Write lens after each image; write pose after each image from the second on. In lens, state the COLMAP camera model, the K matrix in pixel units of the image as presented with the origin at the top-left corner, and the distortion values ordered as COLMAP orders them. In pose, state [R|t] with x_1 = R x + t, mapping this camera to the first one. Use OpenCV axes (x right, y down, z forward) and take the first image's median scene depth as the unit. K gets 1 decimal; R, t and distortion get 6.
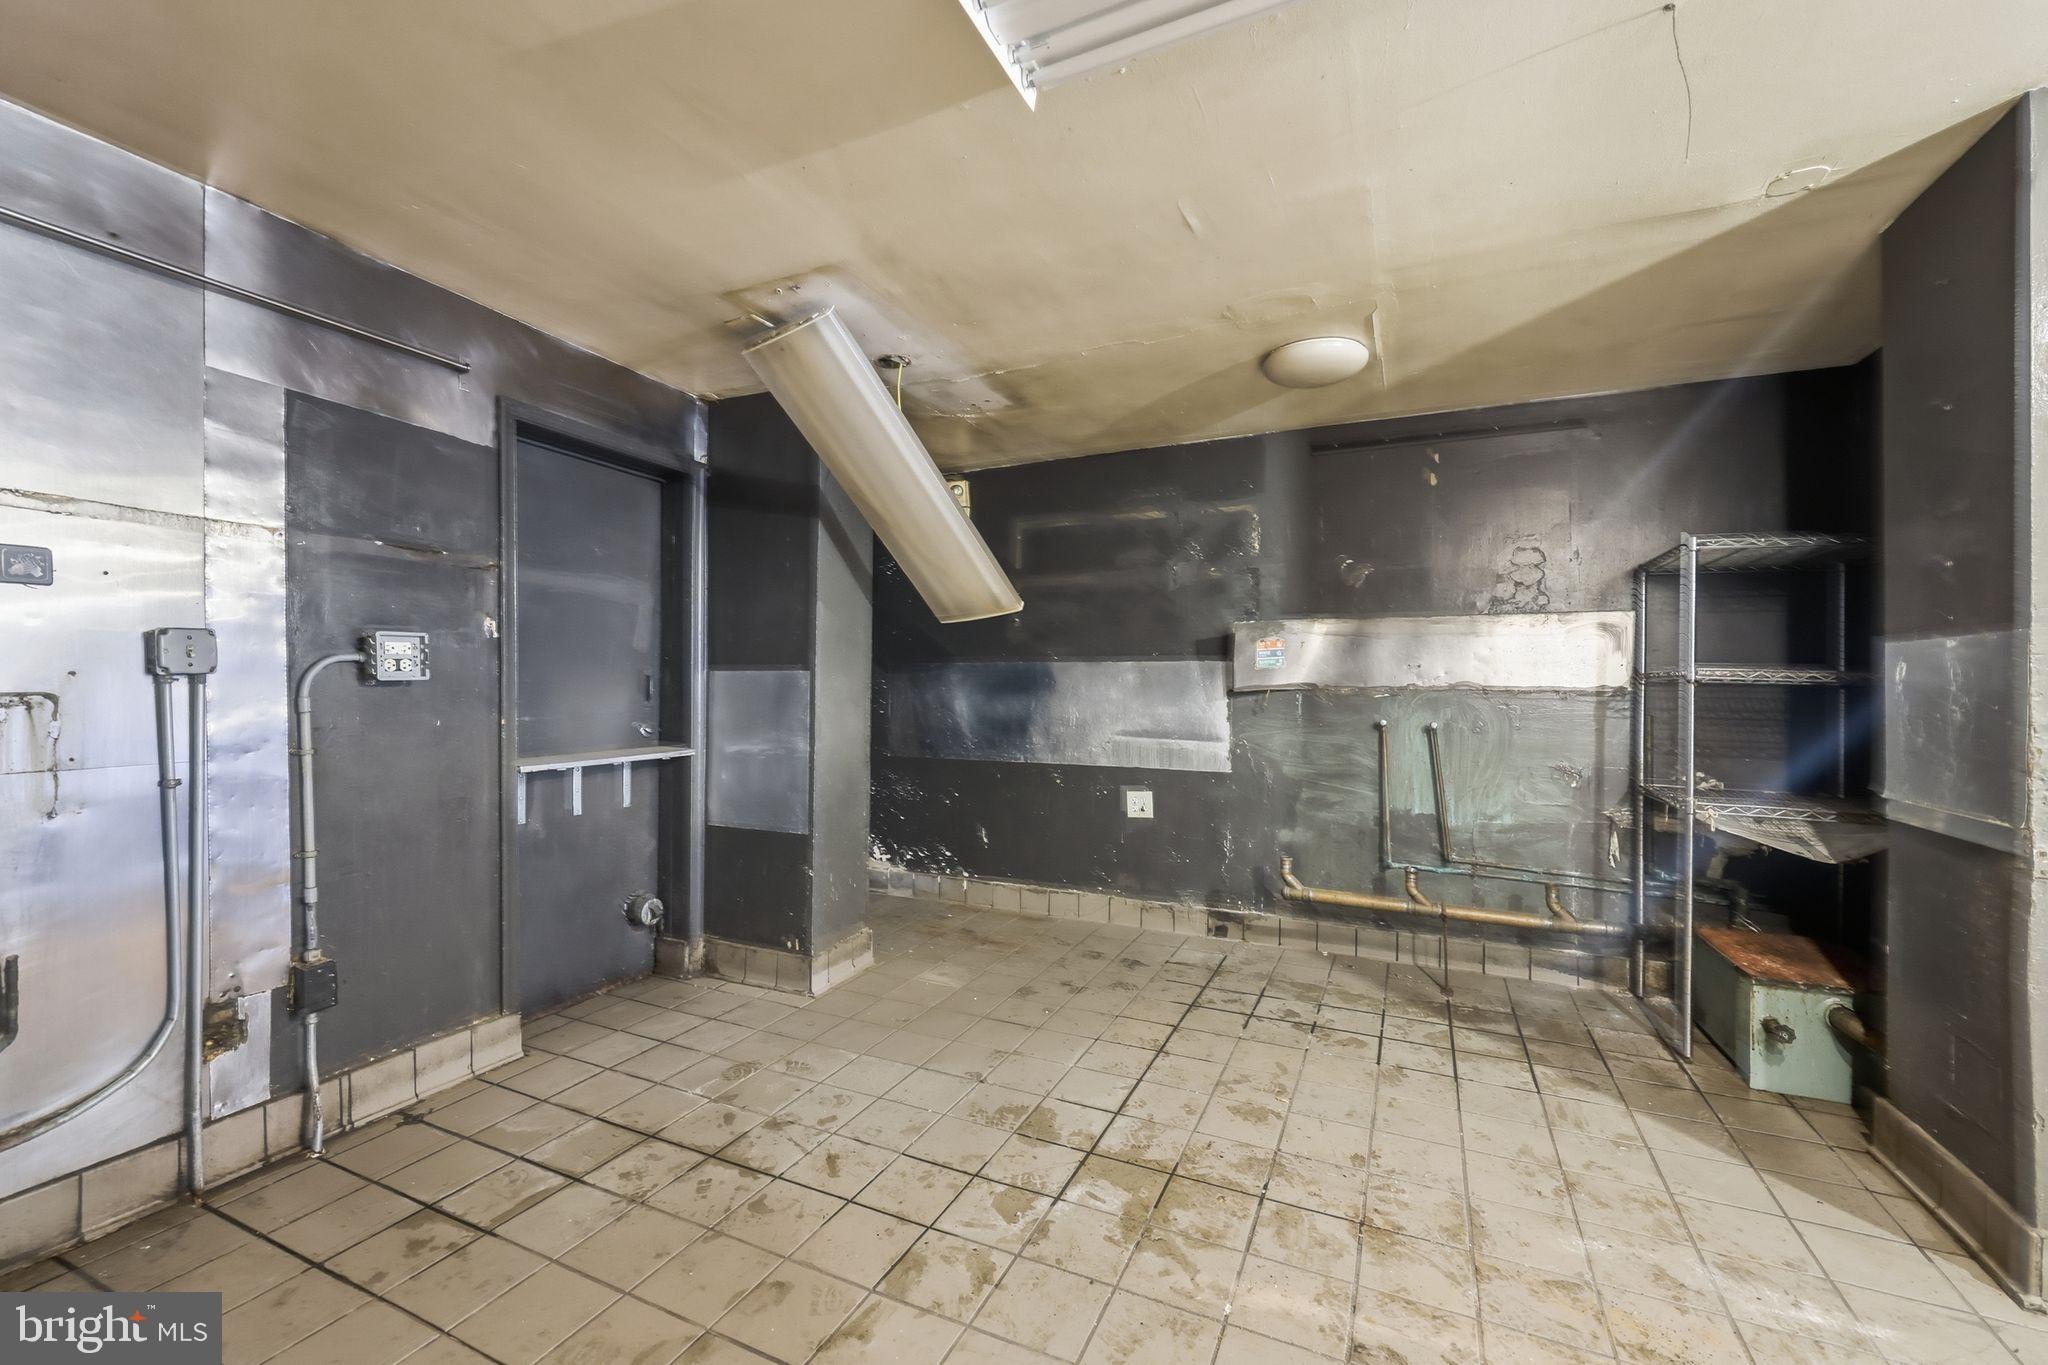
lens RADIAL K [[834.9, 0, 1018.0], [0, 834.9, 686.3], [0, 0, 1]] dist [0.002562, 0.000348]
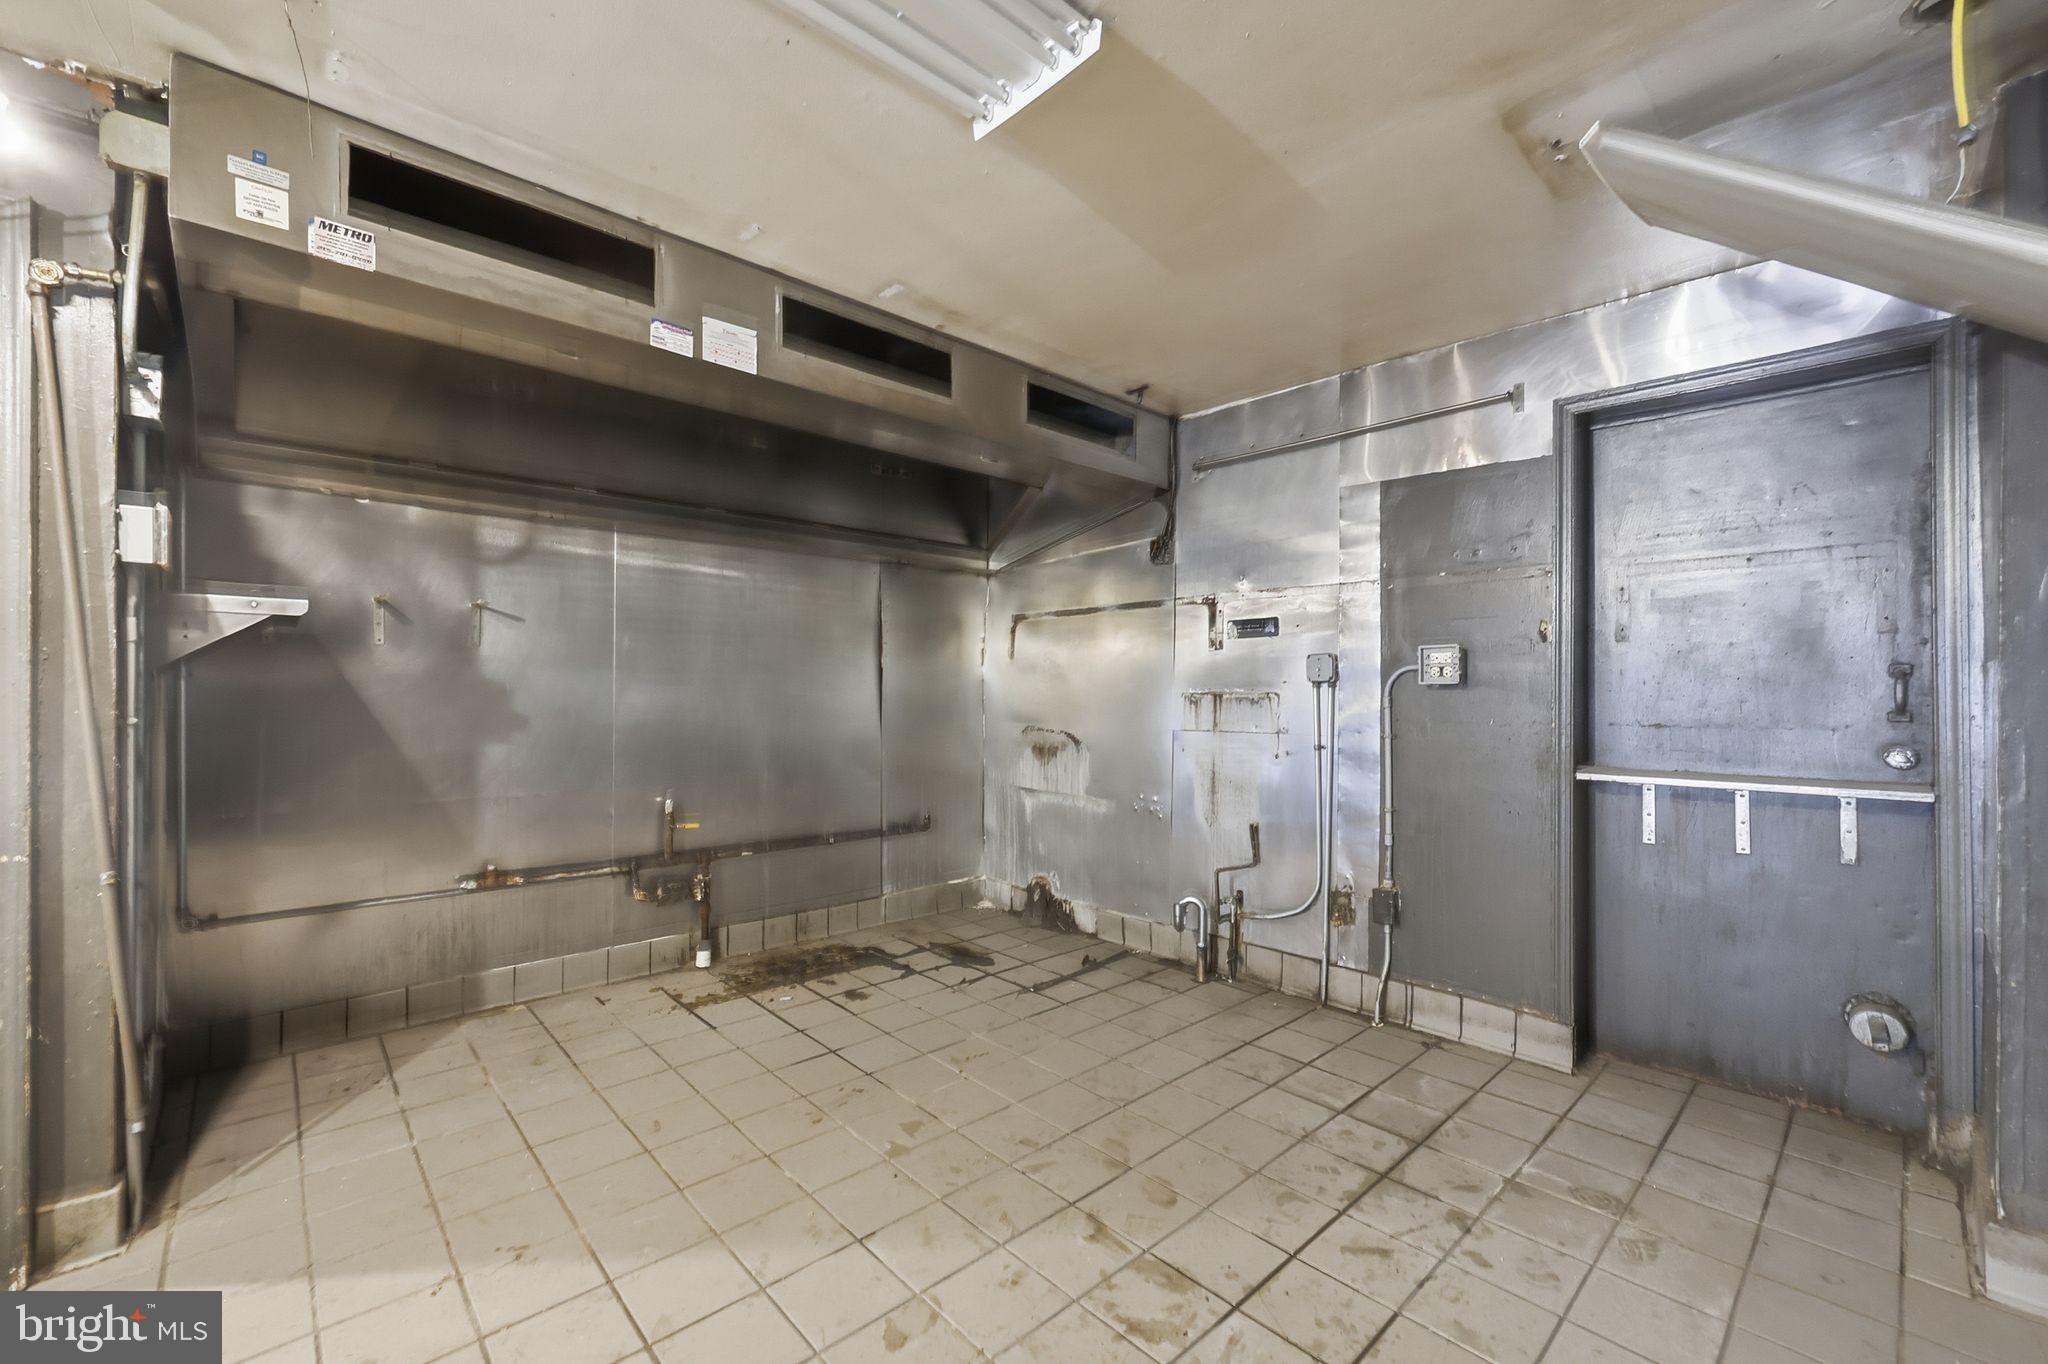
lens RADIAL K [[834.9, 0, 1014.1], [0, 834.9, 681.3], [0, 0, 1]] dist [0.002562, 0.000348]
pose [[-0.381476, -0.019102, -0.924181, 0.676255], [-0.005940, 0.999816, -0.018213, 0.016424], [0.924359, -0.001458, -0.381520, 0.957771]]
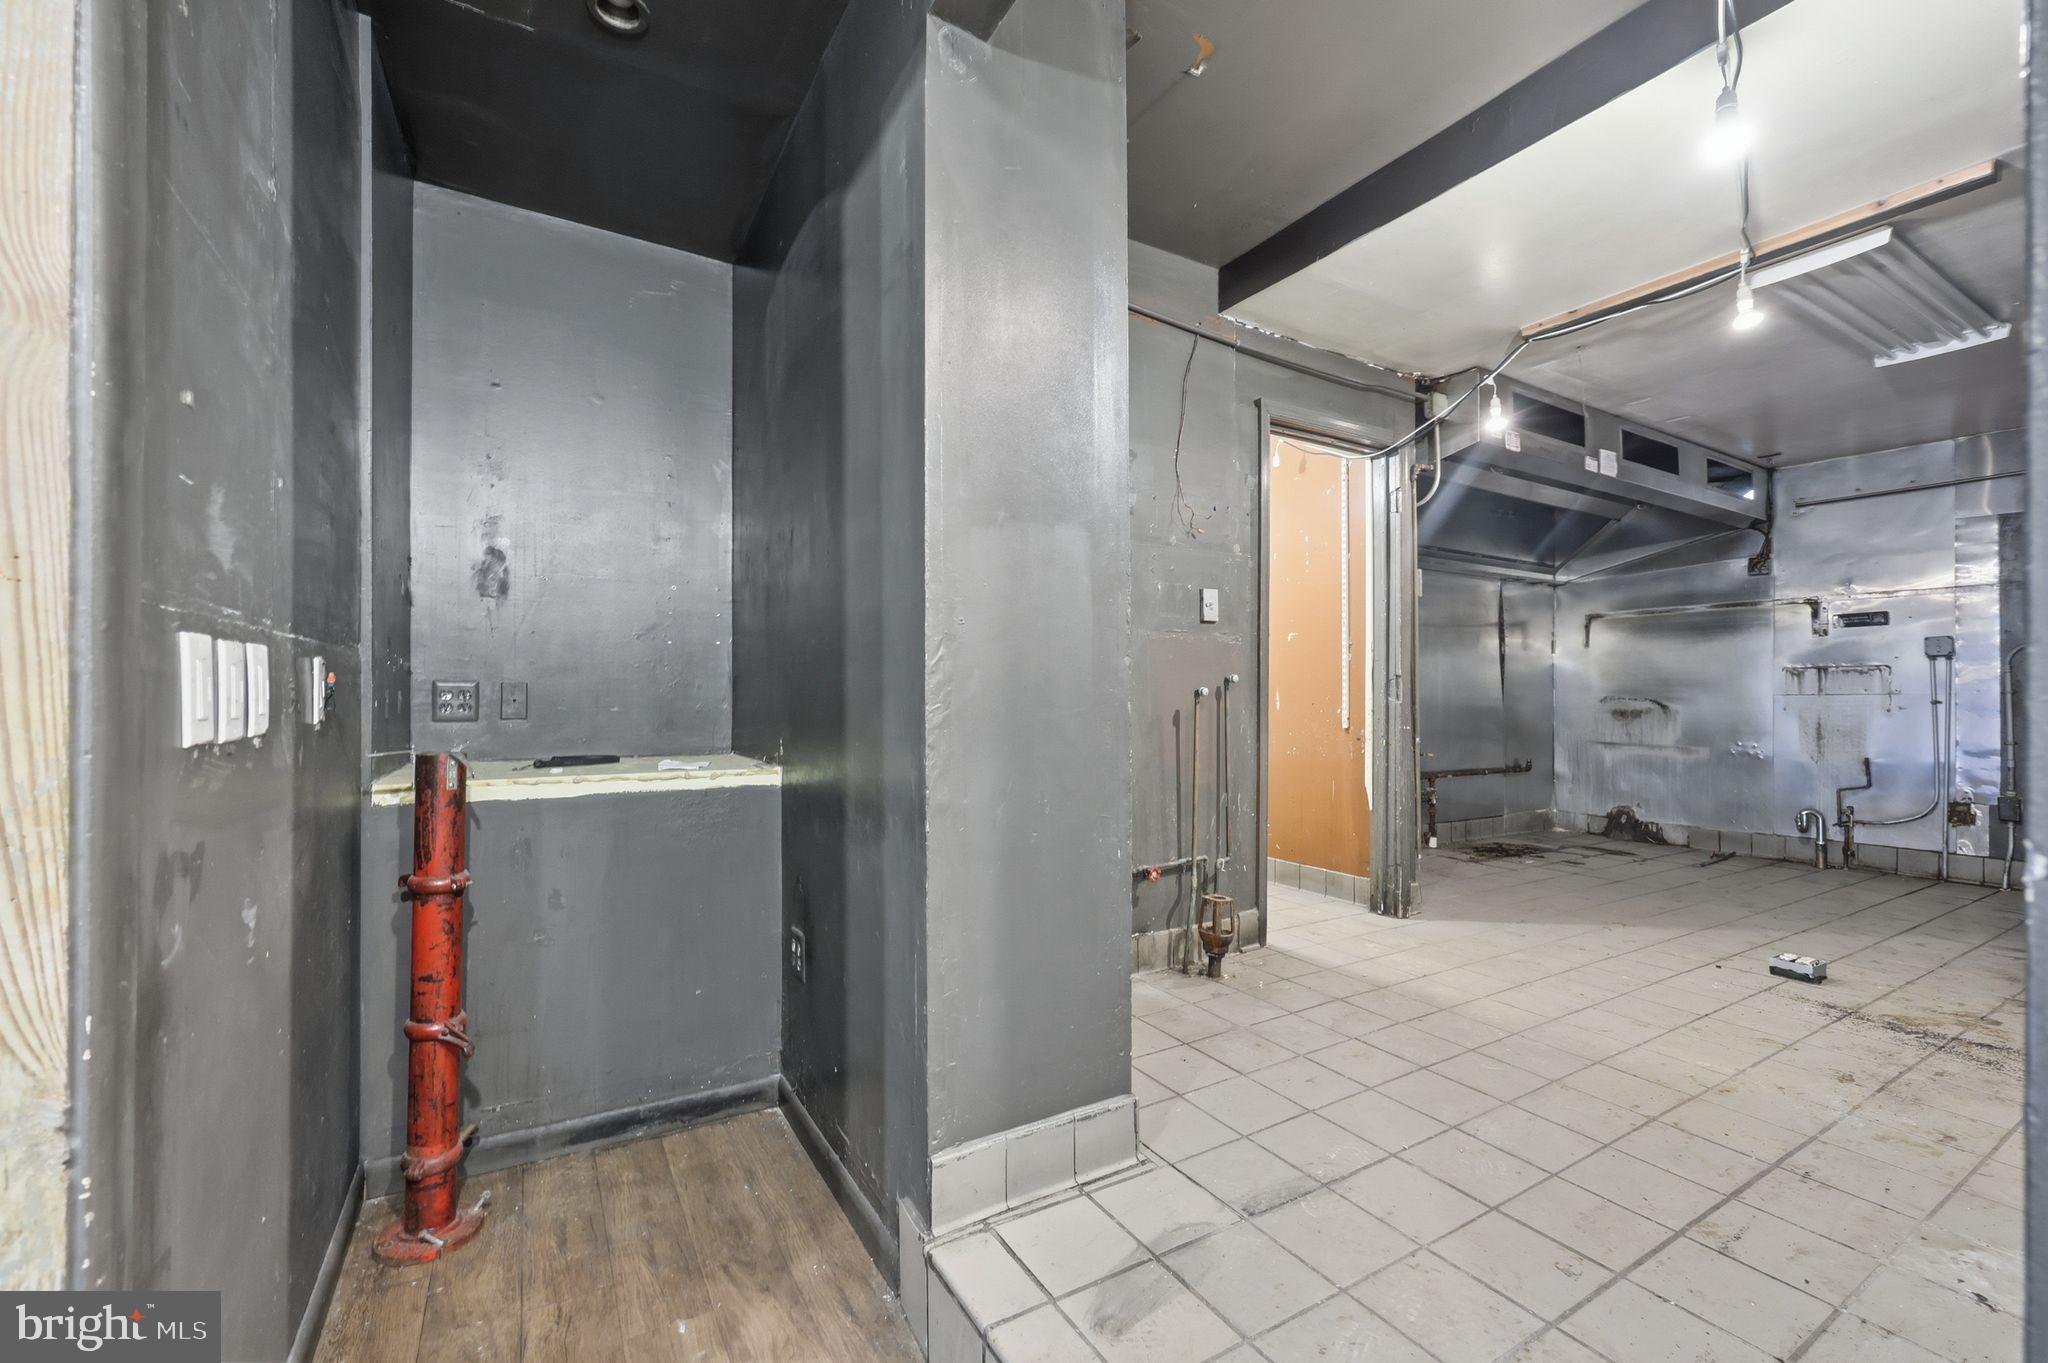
lens RADIAL K [[834.9, 0, 1023.4], [0, 834.9, 690.6], [0, 0, 1]] dist [0.002562, 0.000348]
pose [[-0.560896, -0.013162, -0.827781, 2.136651], [-0.004943, 0.999909, -0.012550, 0.111422], [0.827871, -0.002948, -0.560911, 0.174067]]
